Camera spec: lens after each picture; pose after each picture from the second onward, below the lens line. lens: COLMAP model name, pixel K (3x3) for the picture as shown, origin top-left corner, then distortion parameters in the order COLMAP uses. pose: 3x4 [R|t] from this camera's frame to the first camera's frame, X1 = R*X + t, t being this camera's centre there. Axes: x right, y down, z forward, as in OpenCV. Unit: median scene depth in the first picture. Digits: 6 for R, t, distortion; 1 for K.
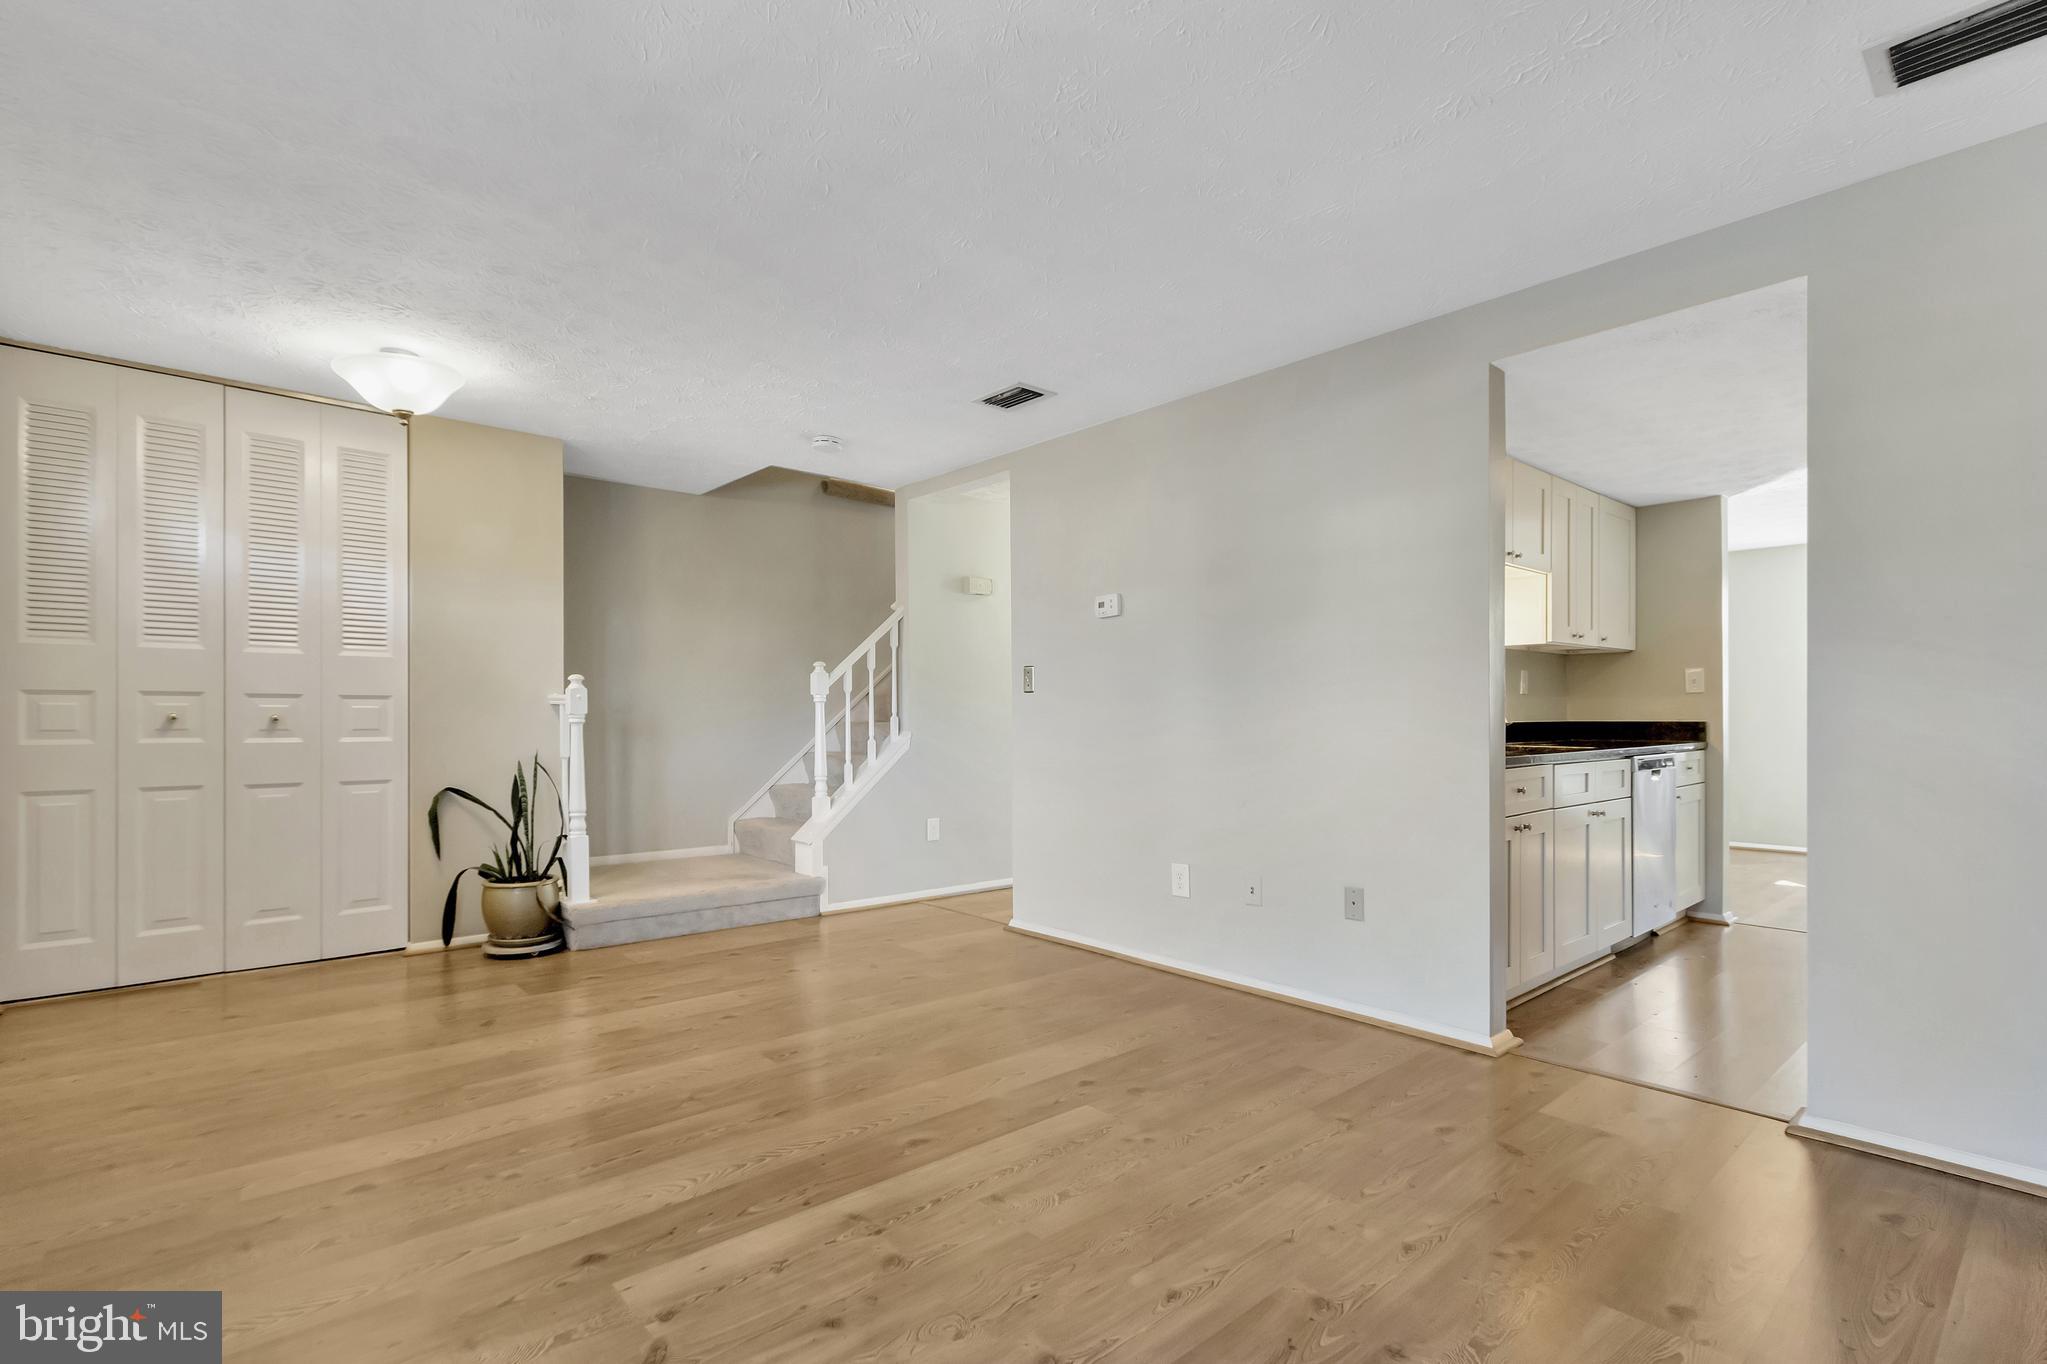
lens RADIAL K [[948.0, 0, 1009.0], [0, 948.0, 723.4], [0, 0, 1]] dist [0.005437, -0.001782]
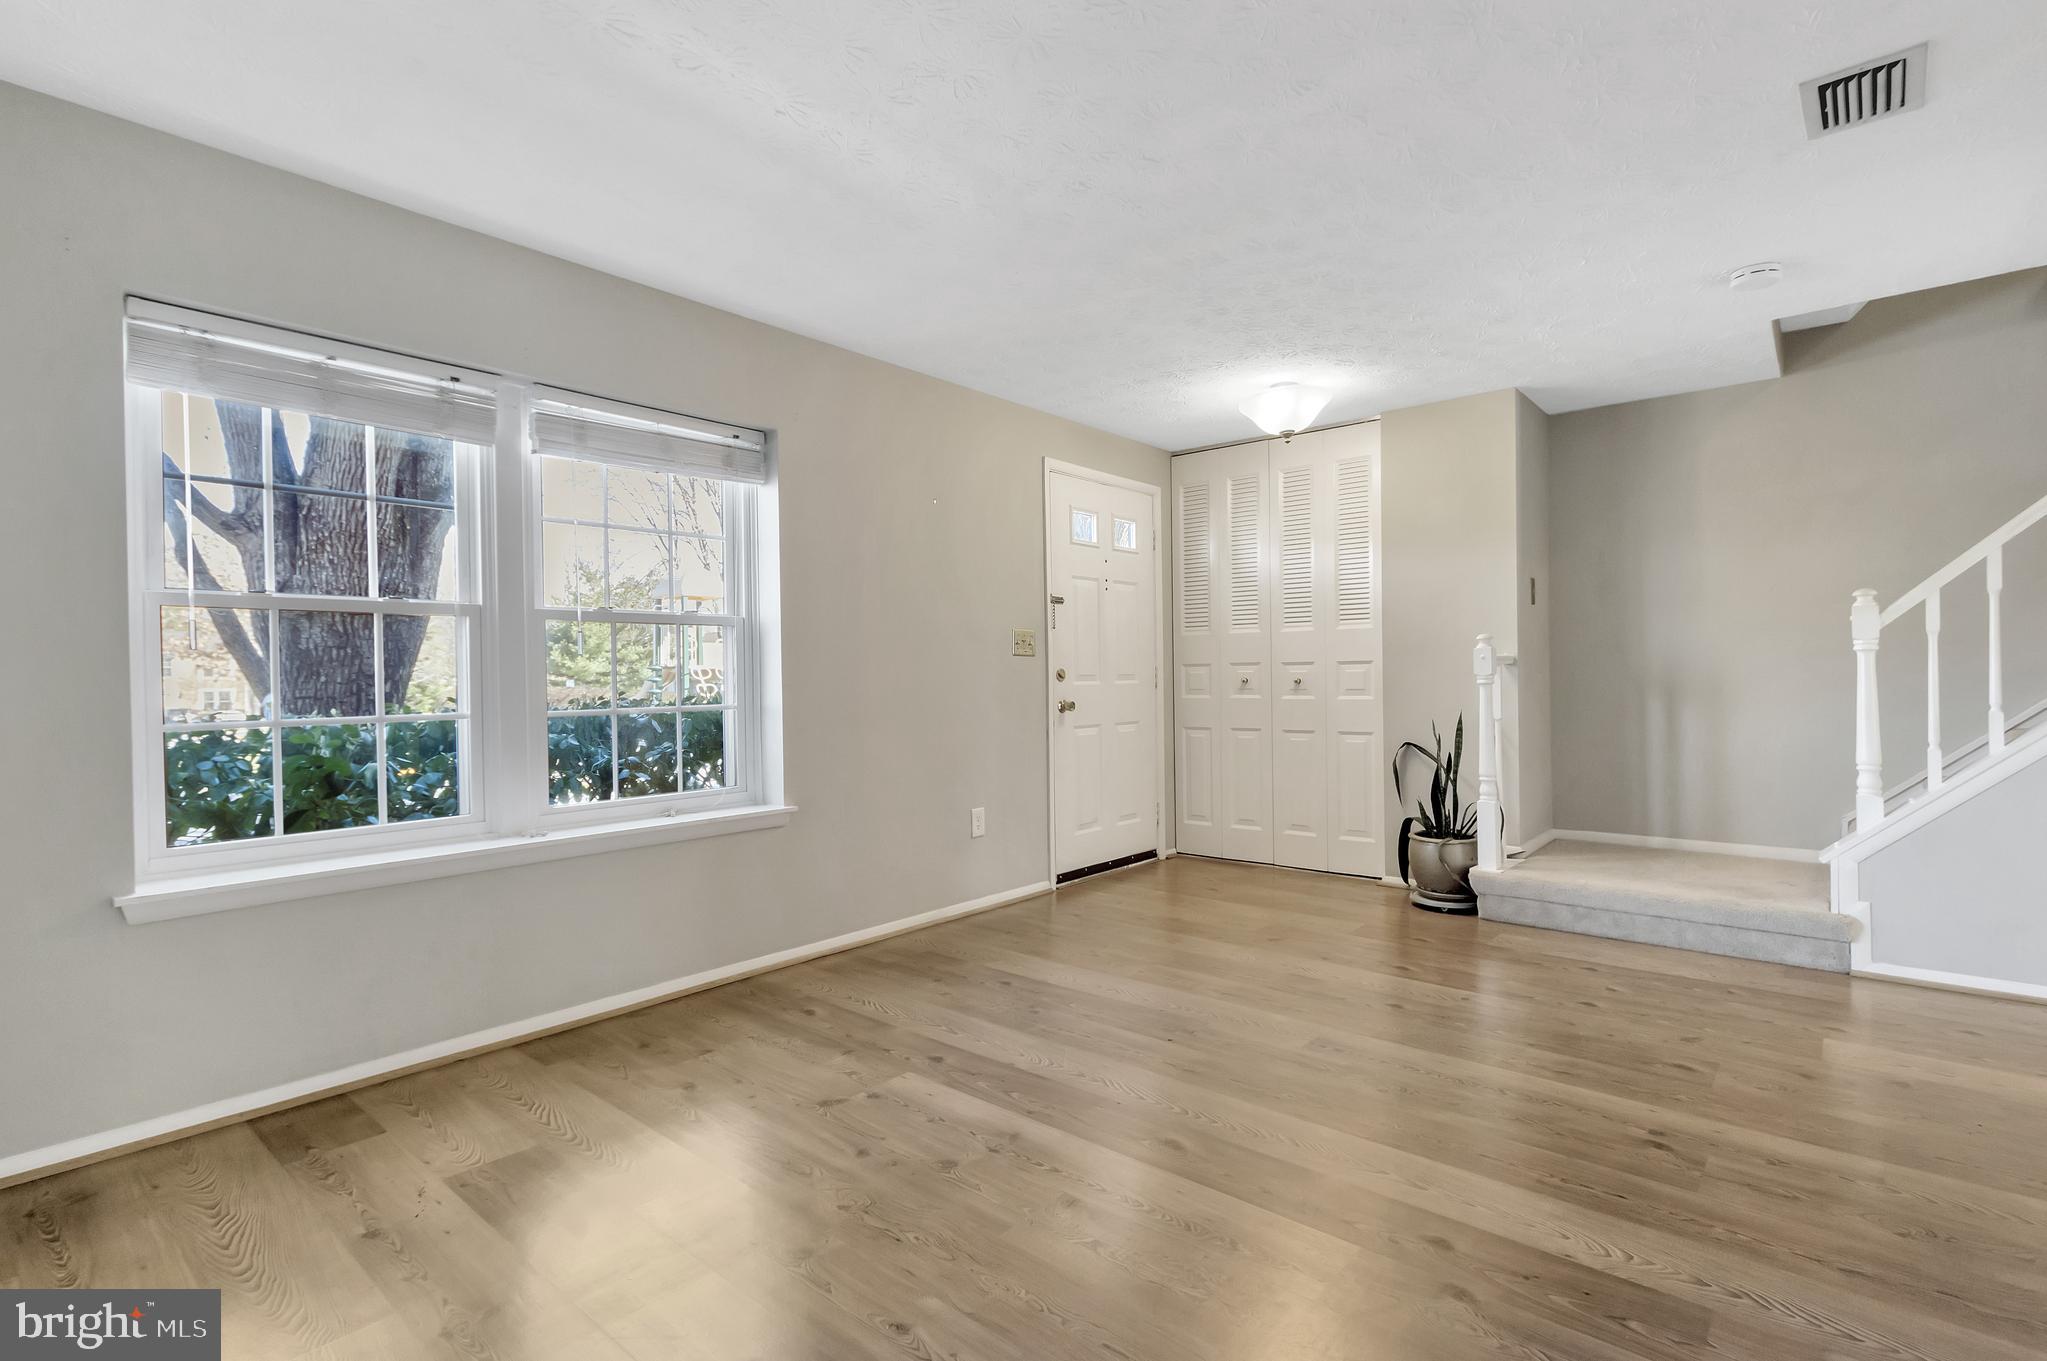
lens RADIAL K [[948.0, 0, 1024.5], [0, 948.0, 690.7], [0, 0, 1]] dist [0.005437, -0.001782]
pose [[0.145605, 0.008513, -0.989306, 0.446391], [0.006976, 0.999929, 0.009631, -0.006425], [0.989318, -0.008303, 0.145536, 0.407159]]
